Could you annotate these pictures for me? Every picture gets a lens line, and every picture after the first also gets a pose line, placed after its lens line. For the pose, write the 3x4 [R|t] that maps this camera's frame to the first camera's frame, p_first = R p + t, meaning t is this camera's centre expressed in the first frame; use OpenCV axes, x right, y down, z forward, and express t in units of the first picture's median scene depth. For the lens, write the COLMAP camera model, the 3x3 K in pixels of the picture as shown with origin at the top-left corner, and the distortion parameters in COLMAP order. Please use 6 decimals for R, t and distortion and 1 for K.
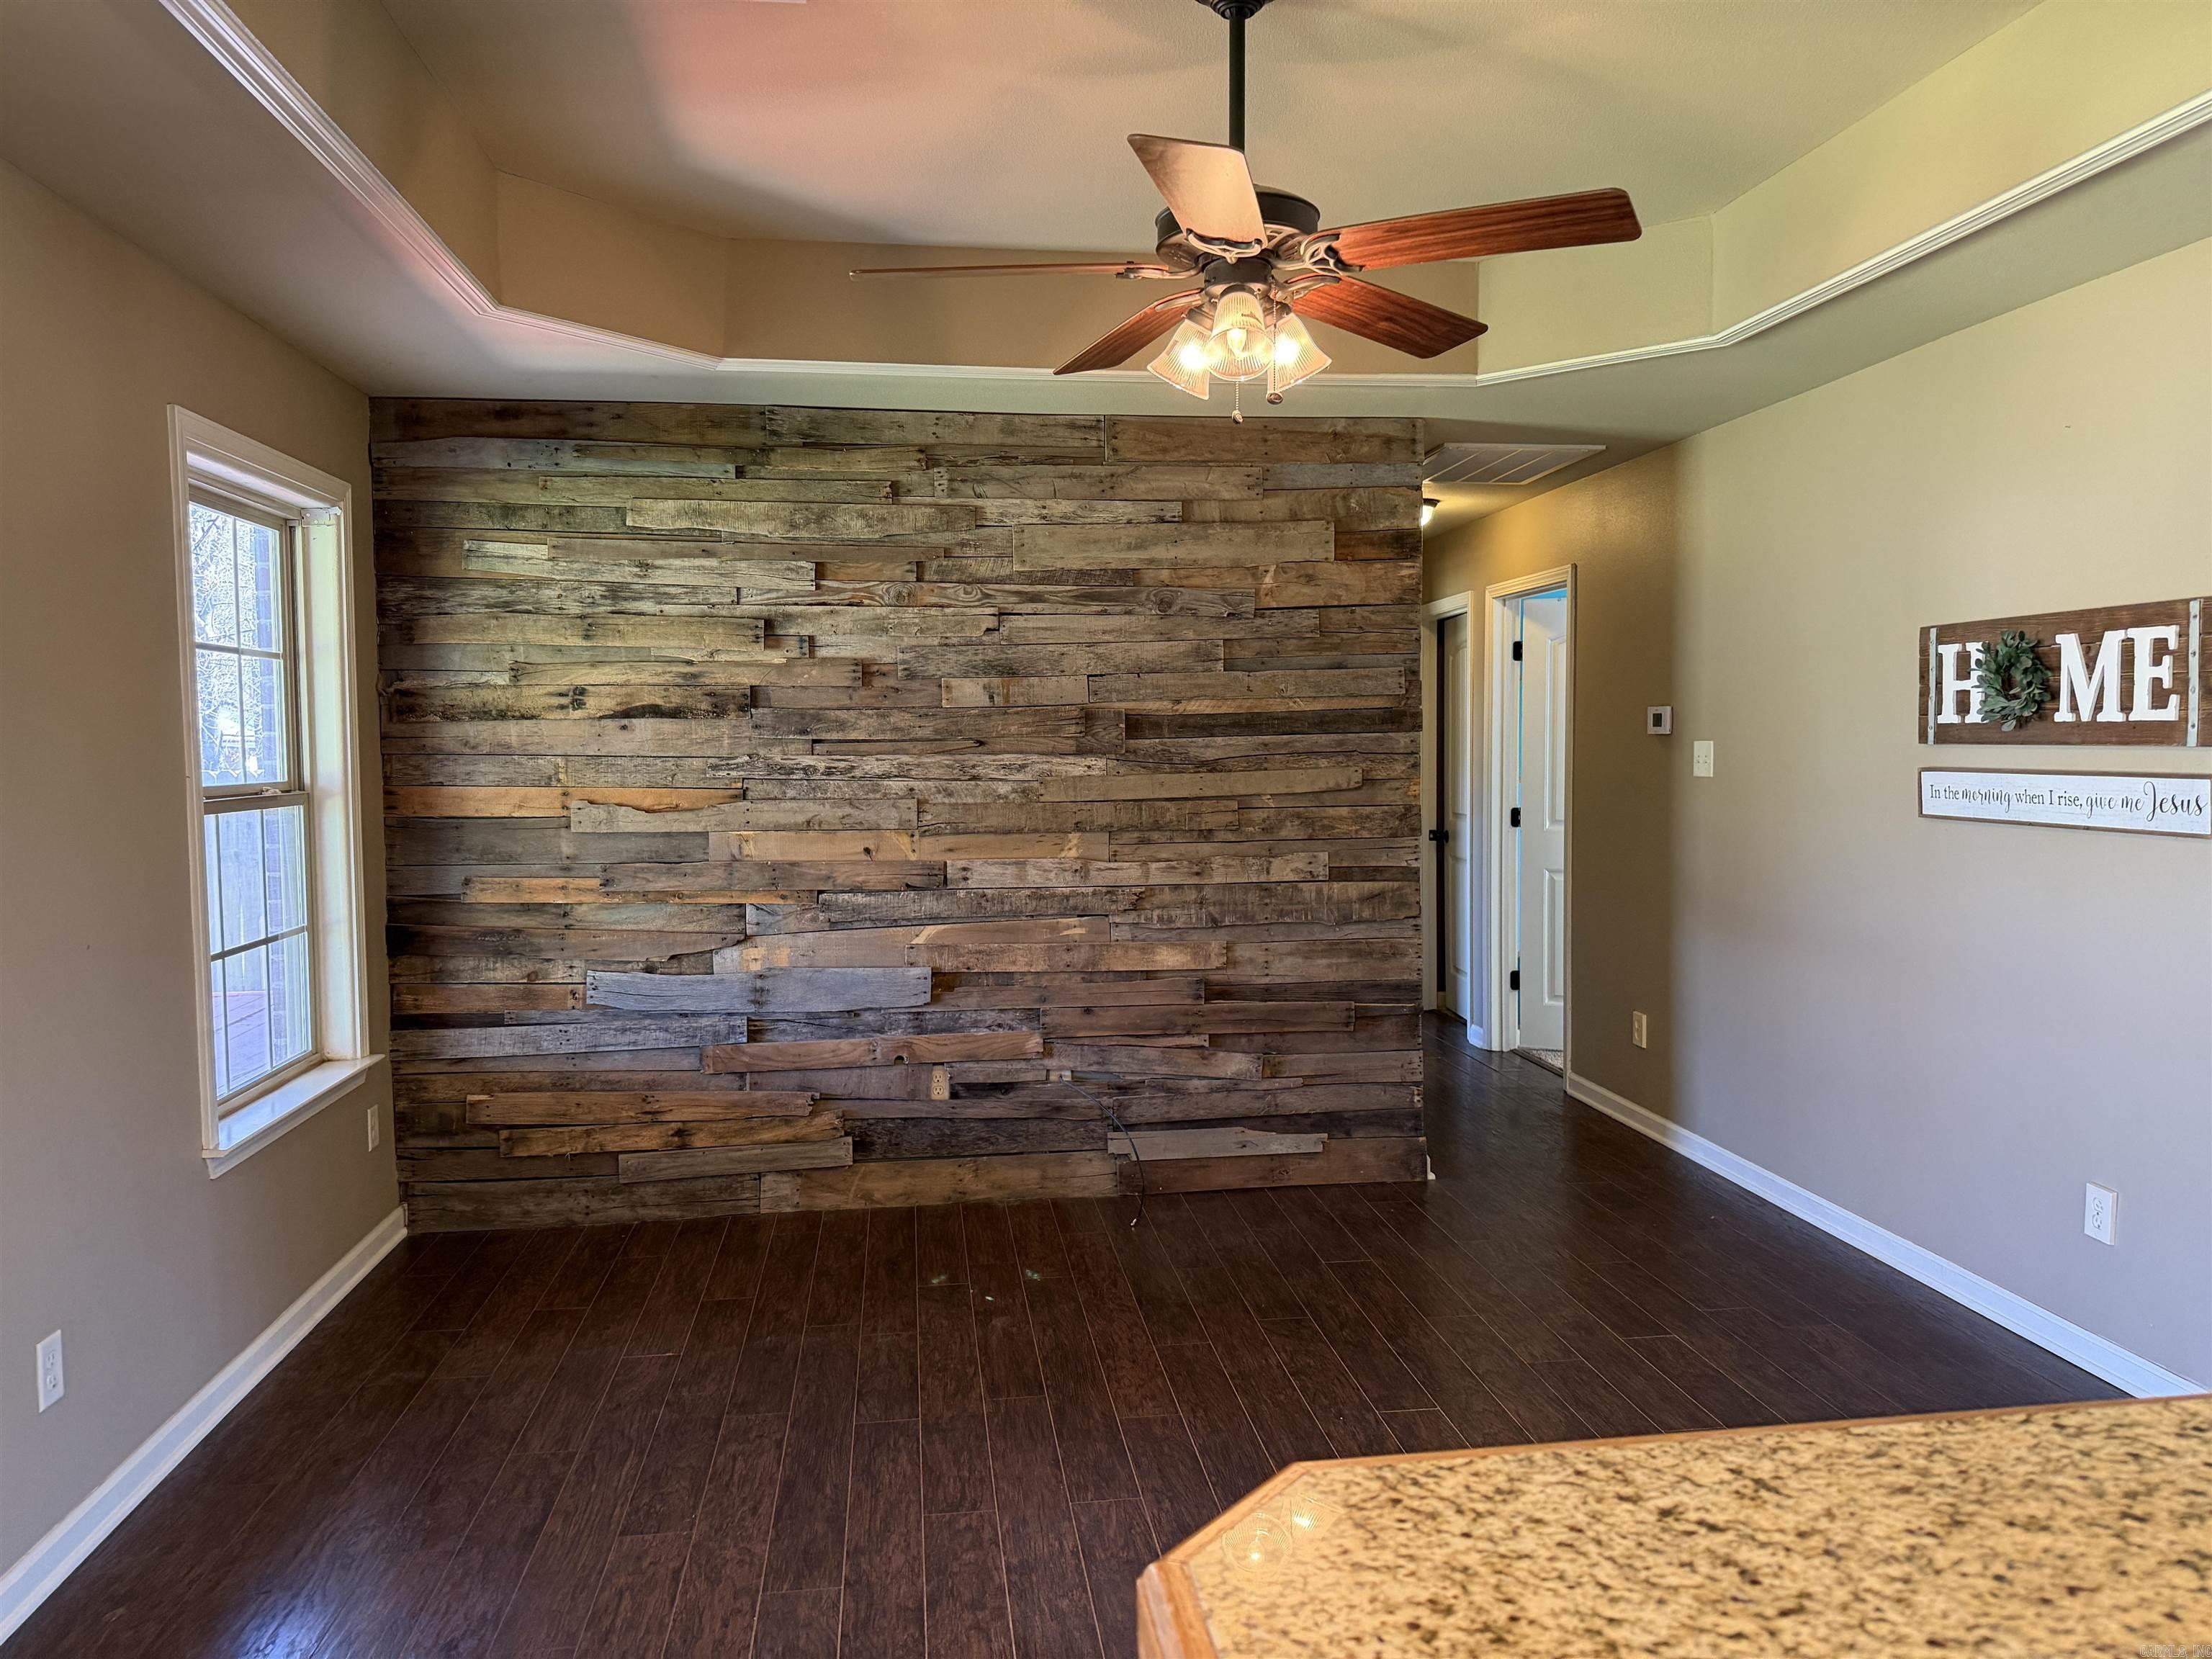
lens RADIAL K [[1546.3, 0, 1108.7], [0, 1546.3, 819.2], [0, 0, 1]] dist [0.093240, -0.118631]
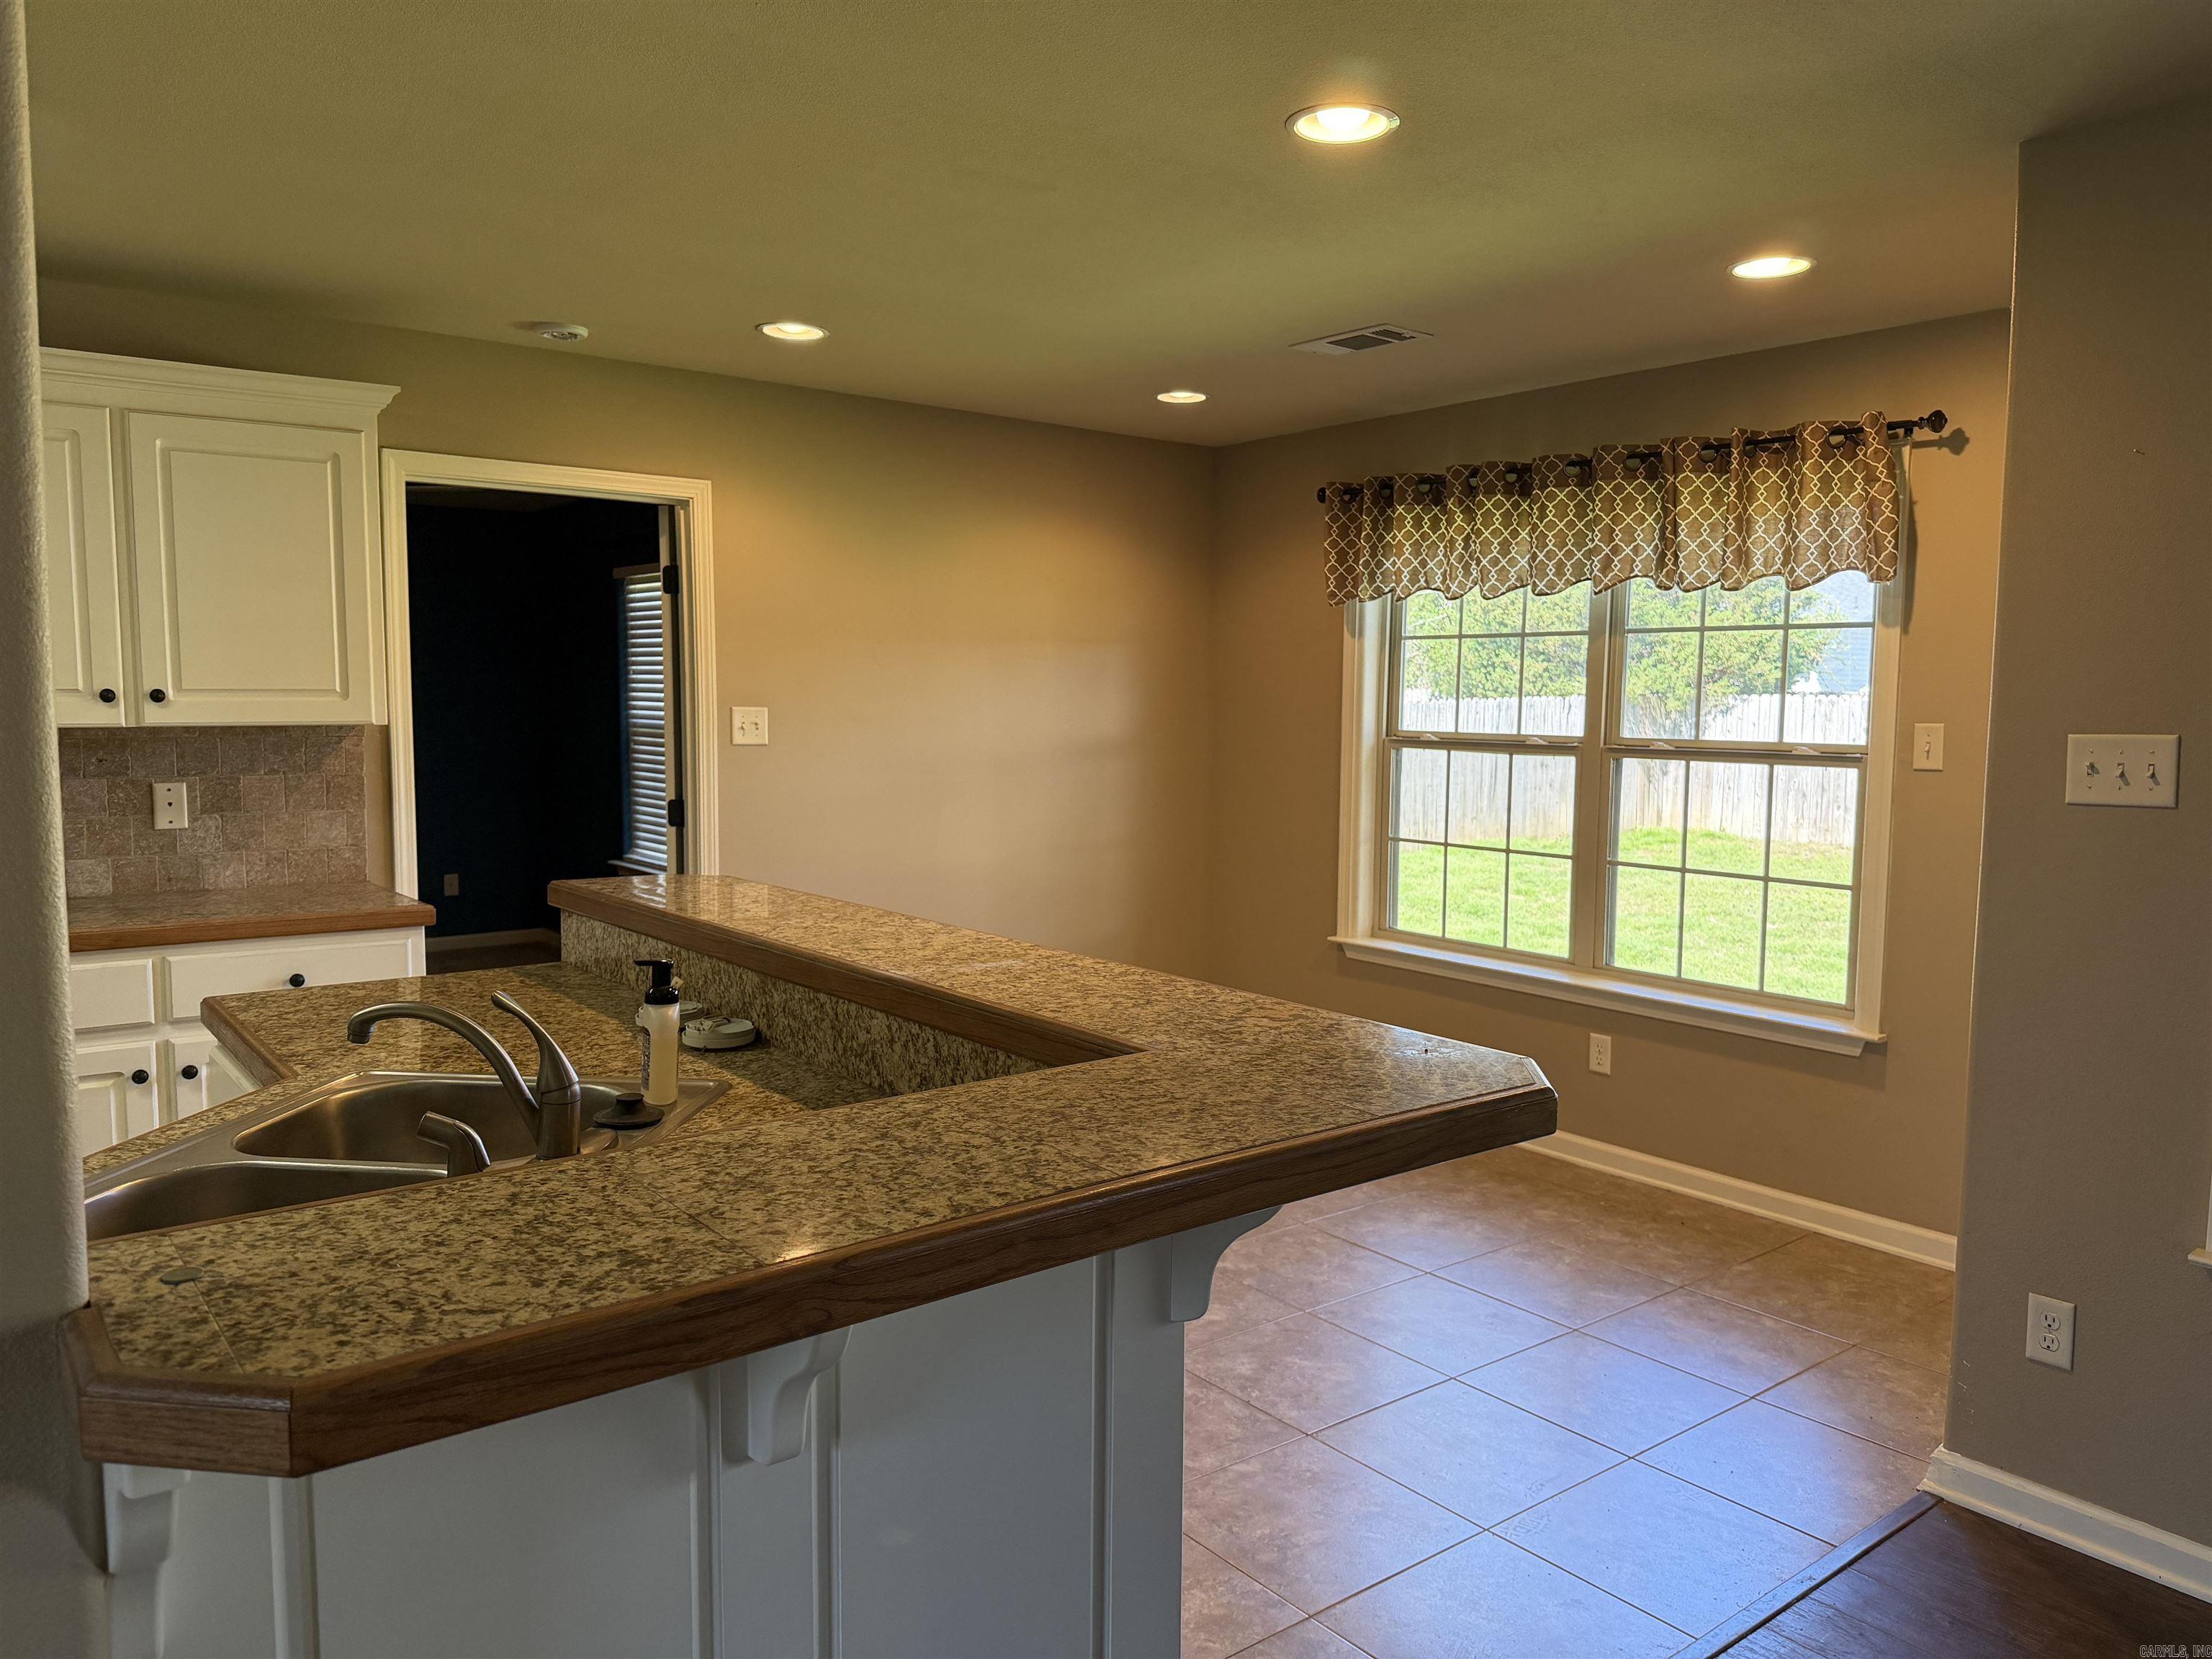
lens RADIAL K [[1546.3, 0, 1087.2], [0, 1546.3, 848.1], [0, 0, 1]] dist [0.093240, -0.118631]
pose [[-0.870297, 0.049002, -0.490083, 0.262981], [-0.027071, 0.988775, 0.146938, -0.028434], [0.491782, 0.141147, -0.859202, 0.392425]]
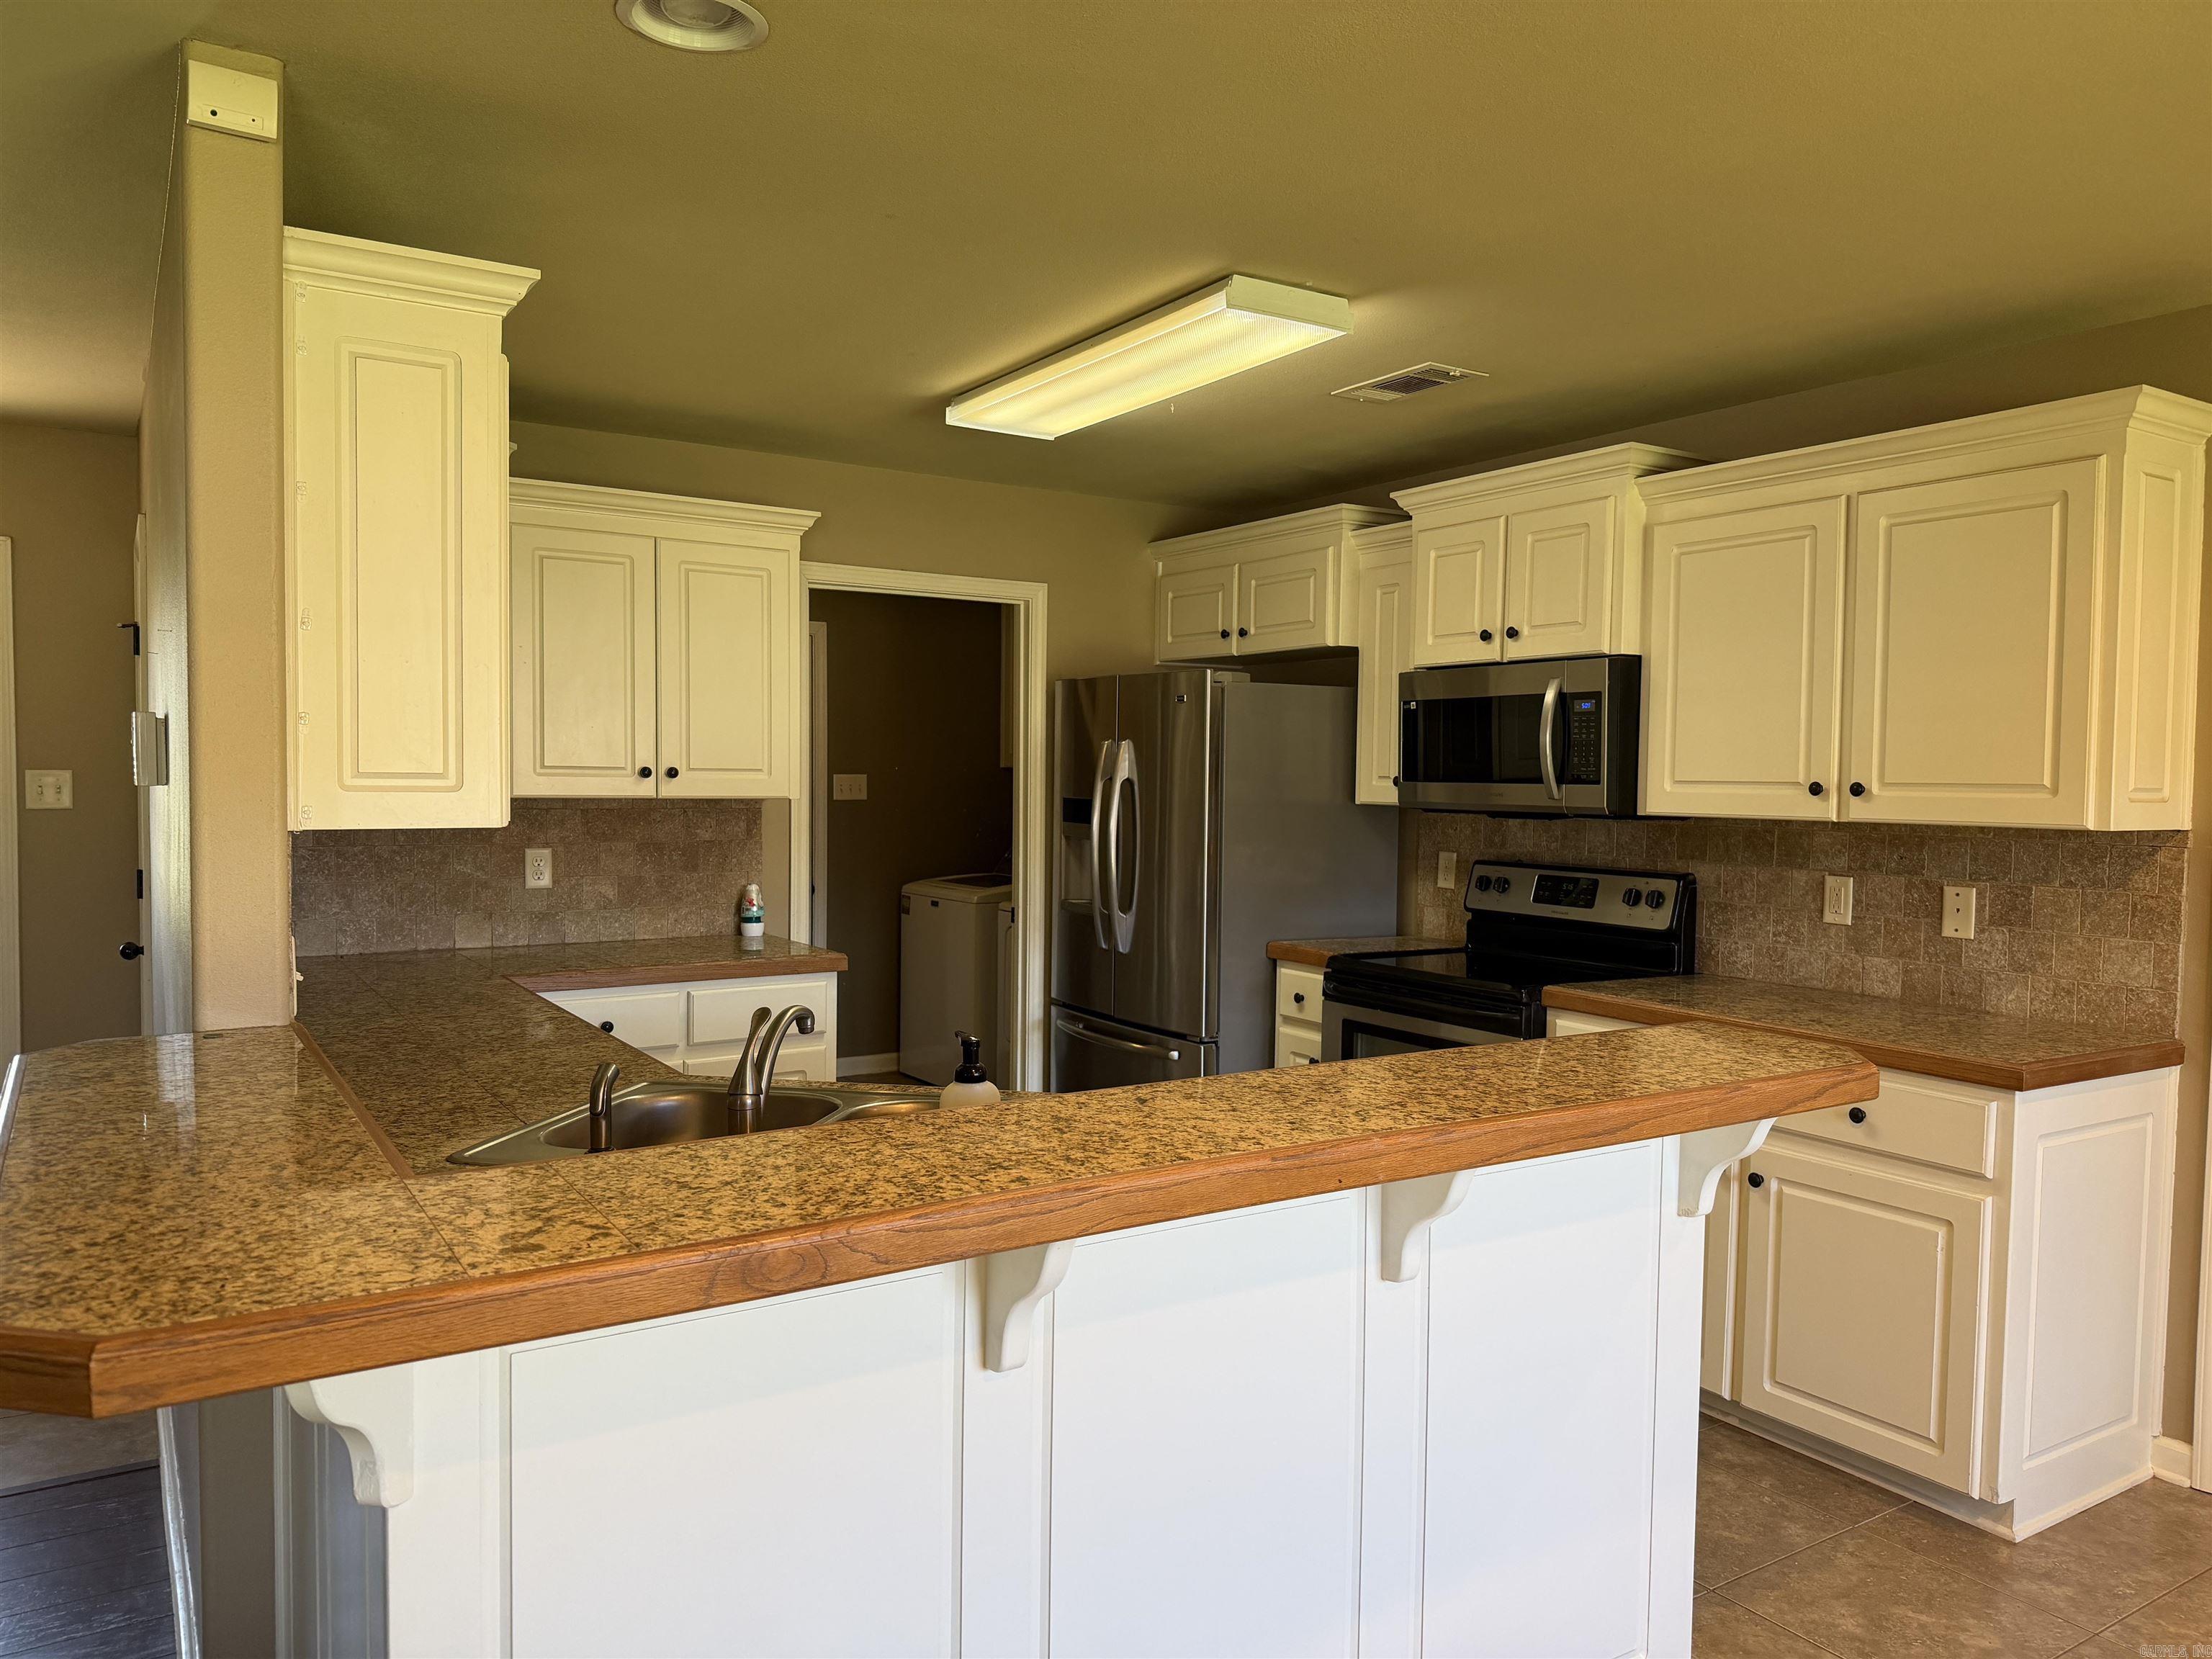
lens RADIAL K [[1546.3, 0, 1119.9], [0, 1546.3, 828.4], [0, 0, 1]] dist [0.093240, -0.118631]
pose [[-0.420011, -0.033169, 0.906913, -0.251132], [0.036710, 0.997893, 0.053498, -0.009541], [-0.906776, 0.055763, -0.417909, 0.102587]]
